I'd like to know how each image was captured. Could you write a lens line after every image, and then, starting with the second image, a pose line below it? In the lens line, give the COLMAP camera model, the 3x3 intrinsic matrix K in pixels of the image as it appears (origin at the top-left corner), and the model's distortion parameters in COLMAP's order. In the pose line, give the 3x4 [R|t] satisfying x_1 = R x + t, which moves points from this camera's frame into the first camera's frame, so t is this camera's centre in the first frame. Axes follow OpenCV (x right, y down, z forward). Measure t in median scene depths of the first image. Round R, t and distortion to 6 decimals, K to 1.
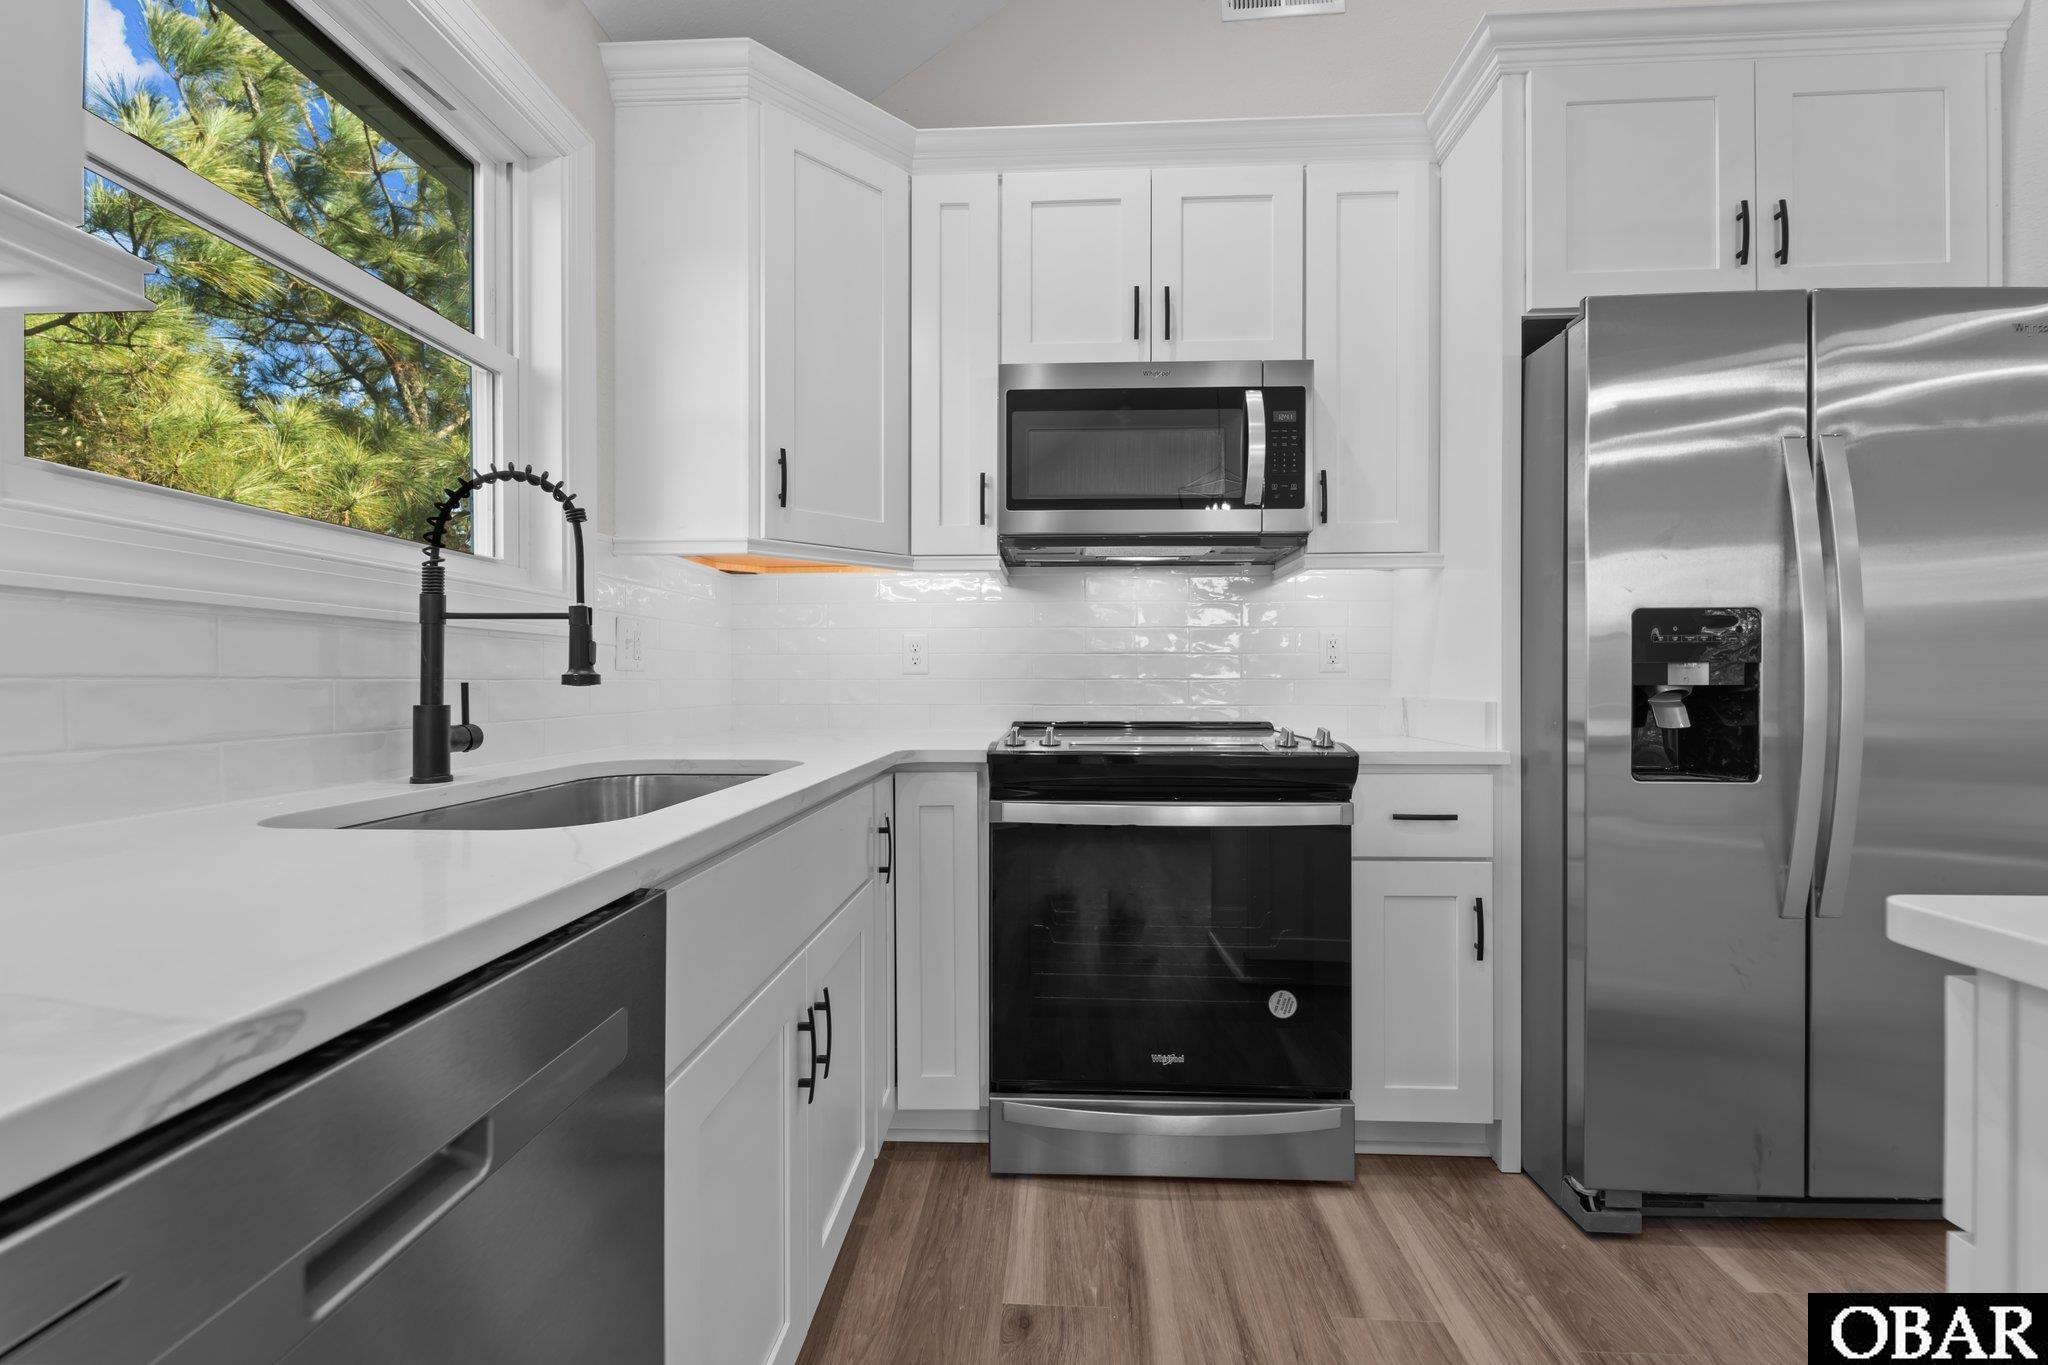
lens RADIAL K [[831.6, 0, 1025.1], [0, 831.6, 681.3], [0, 0, 1]] dist [0.001401, -0.000179]
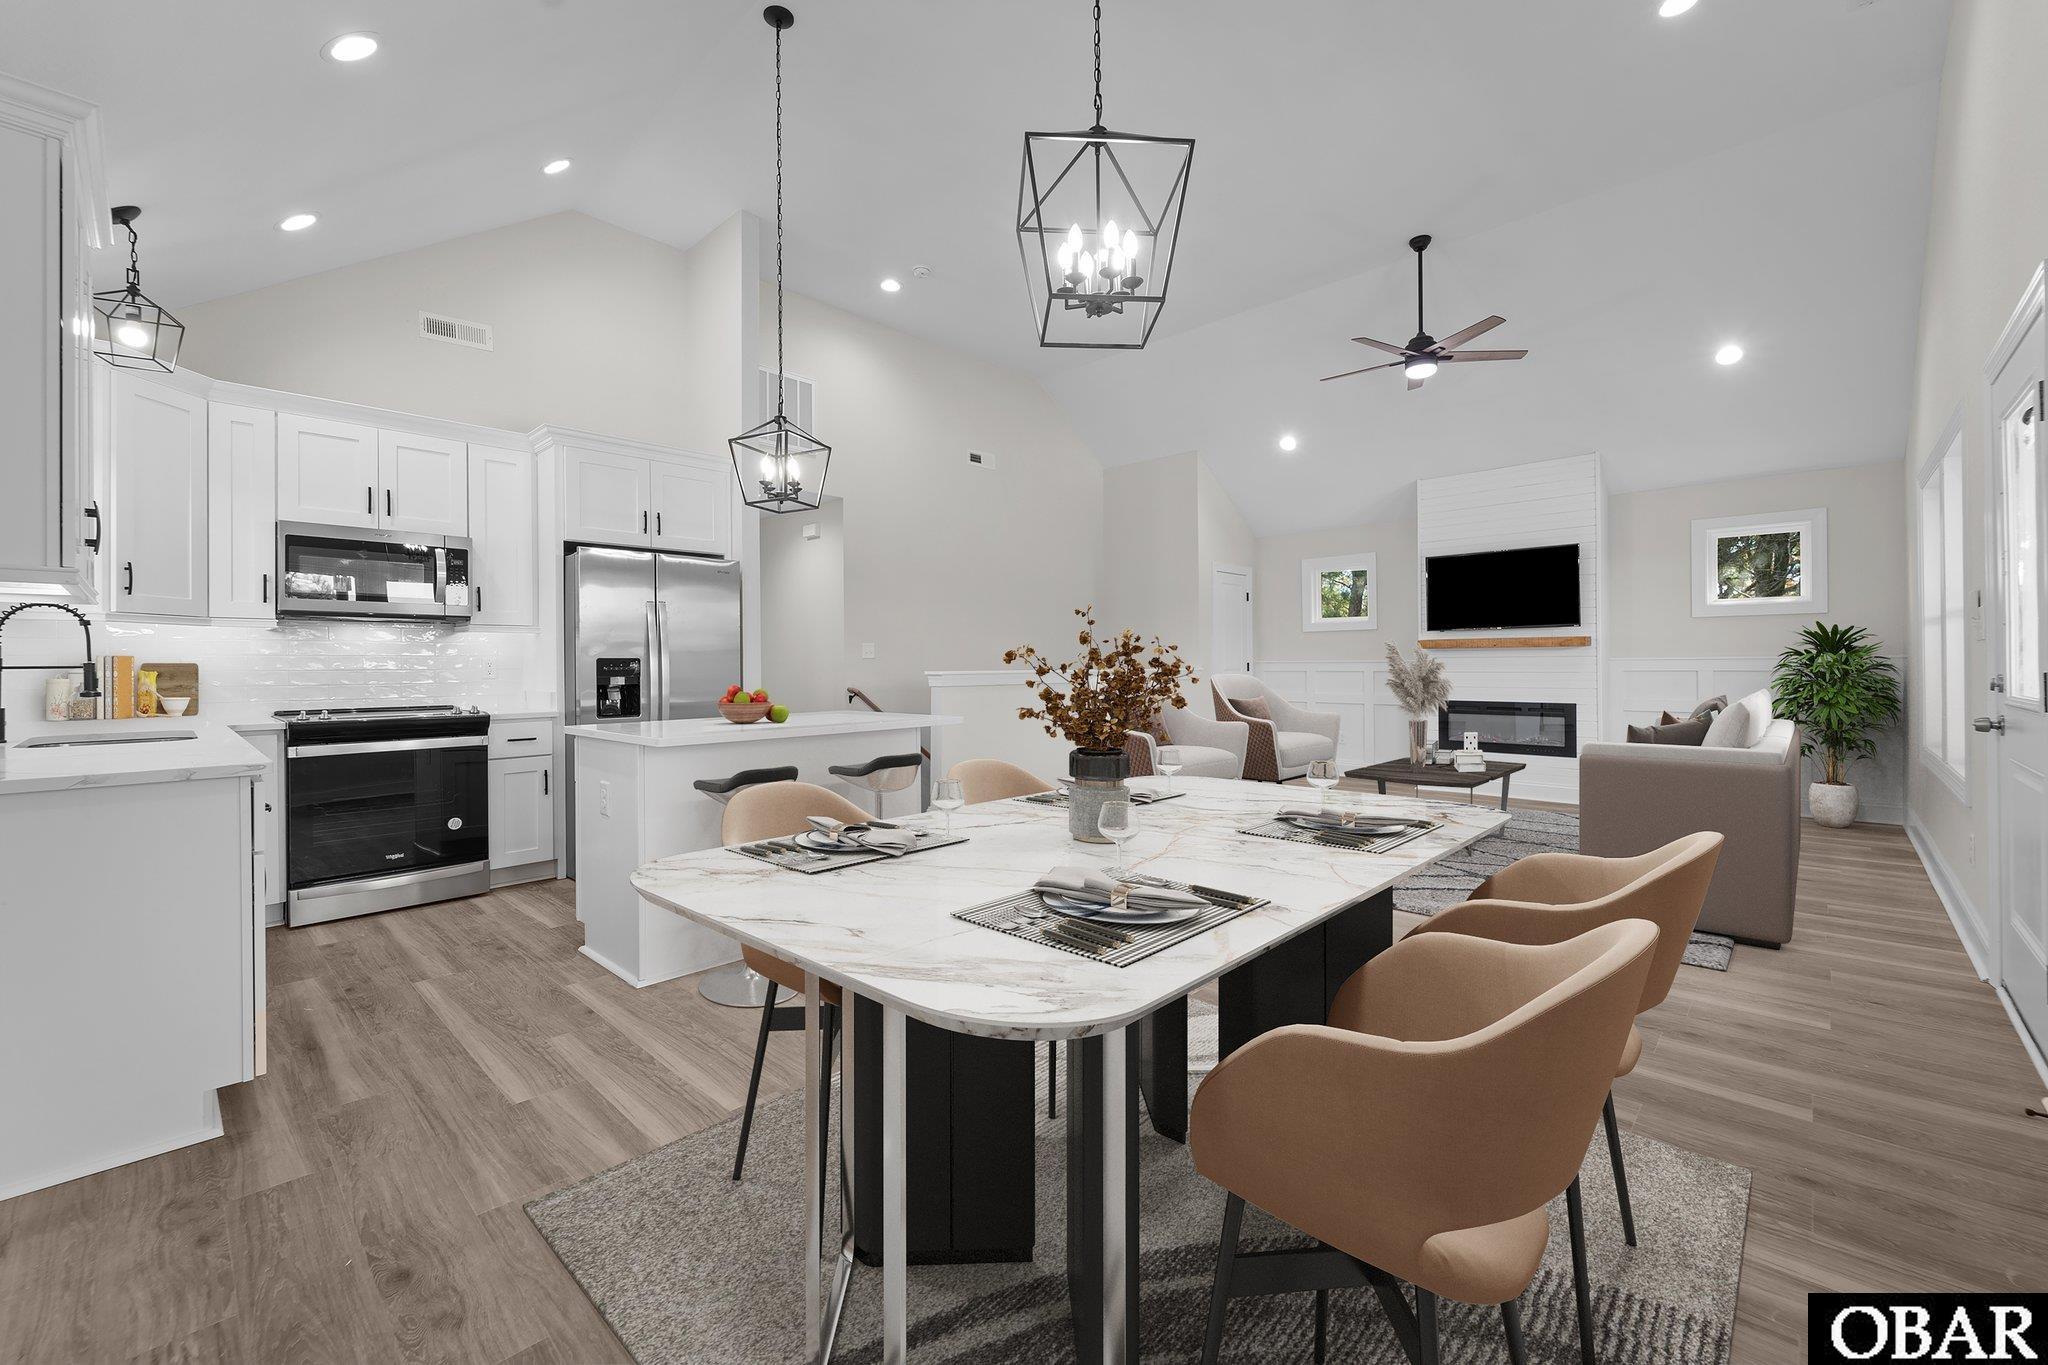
lens RADIAL K [[831.6, 0, 1022.4], [0, 831.6, 668.1], [0, 0, 1]] dist [0.001401, -0.000179]
pose [[0.654049, -0.005092, 0.756435, -0.406997], [0.006498, 0.999978, 0.001114, -0.041533], [-0.756424, 0.004186, 0.654068, -1.707995]]
